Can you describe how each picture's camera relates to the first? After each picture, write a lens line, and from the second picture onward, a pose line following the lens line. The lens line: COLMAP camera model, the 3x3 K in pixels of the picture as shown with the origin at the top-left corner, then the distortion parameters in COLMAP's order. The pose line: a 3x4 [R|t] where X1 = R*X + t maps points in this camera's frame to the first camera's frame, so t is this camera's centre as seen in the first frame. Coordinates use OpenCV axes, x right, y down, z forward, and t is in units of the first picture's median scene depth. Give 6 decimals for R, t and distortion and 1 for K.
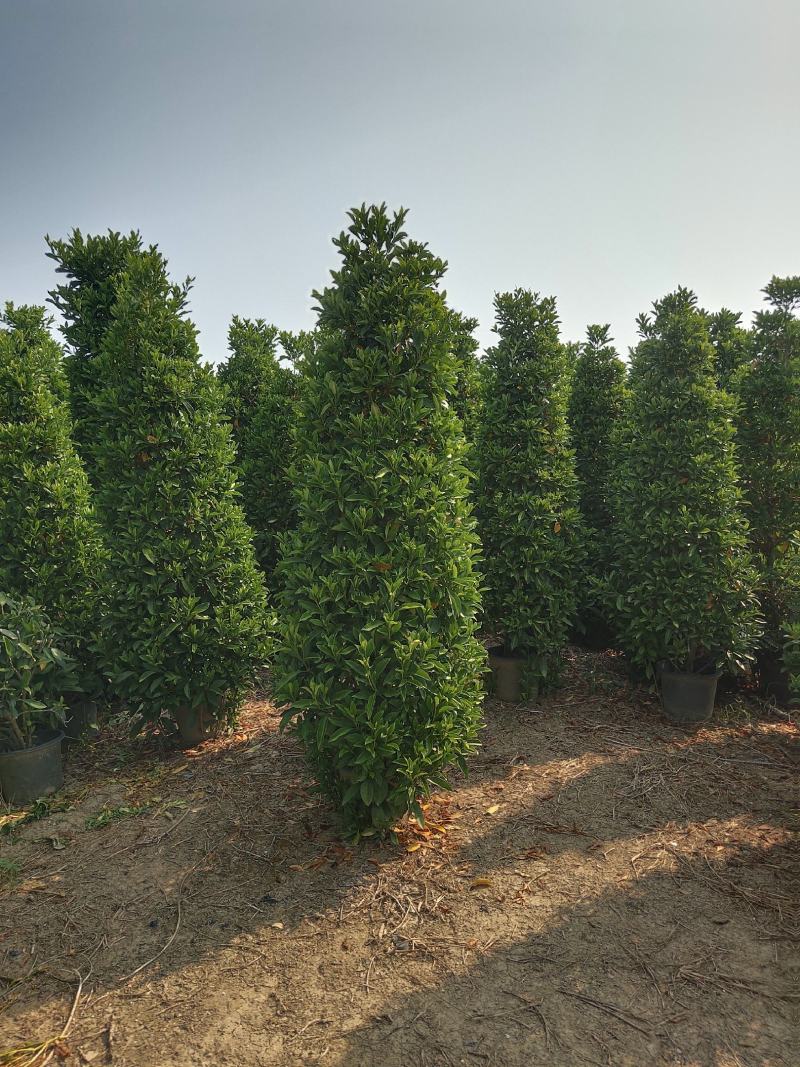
lens RADIAL K [[842.9, 0, 400.0], [0, 842.9, 533.5], [0, 0, 1]] dist [0.048963, -0.012386]
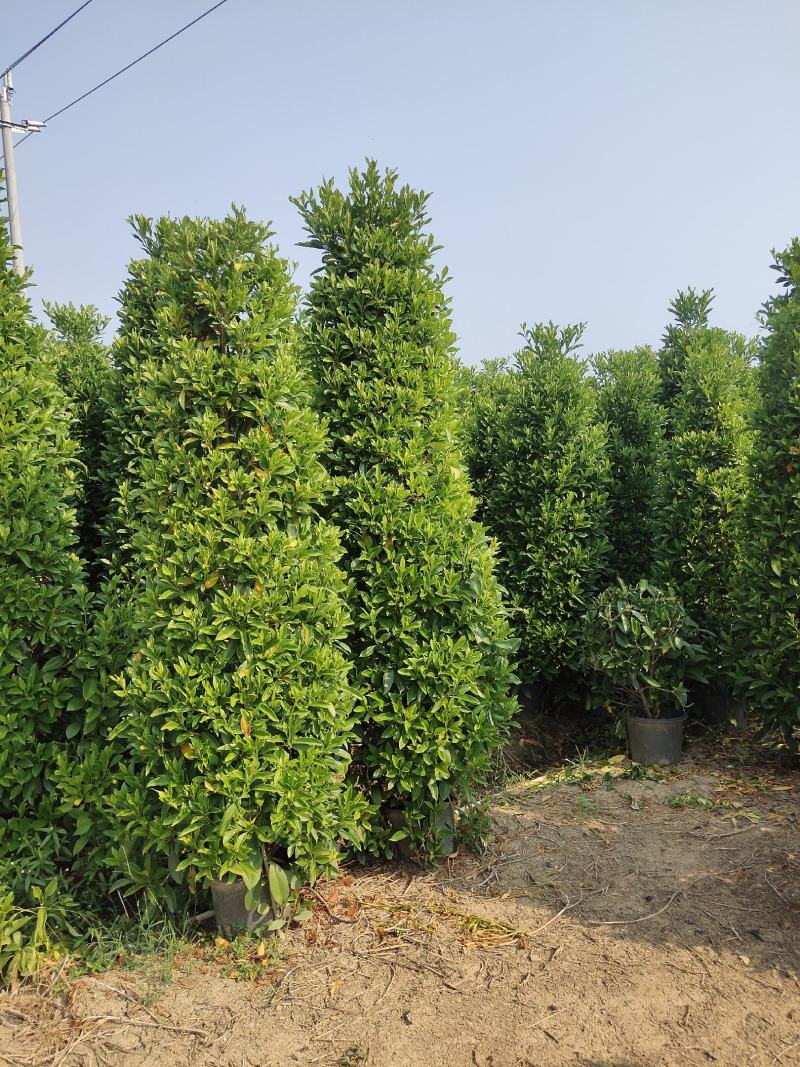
lens RADIAL K [[842.9, 0, 400.0], [0, 842.9, 533.5], [0, 0, 1]] dist [0.048963, -0.012386]
pose [[0.562663, 0.110101, -0.819321, 0.183506], [-0.099306, 0.992917, 0.065231, -0.023390], [0.820700, 0.044661, 0.569611, 0.044650]]
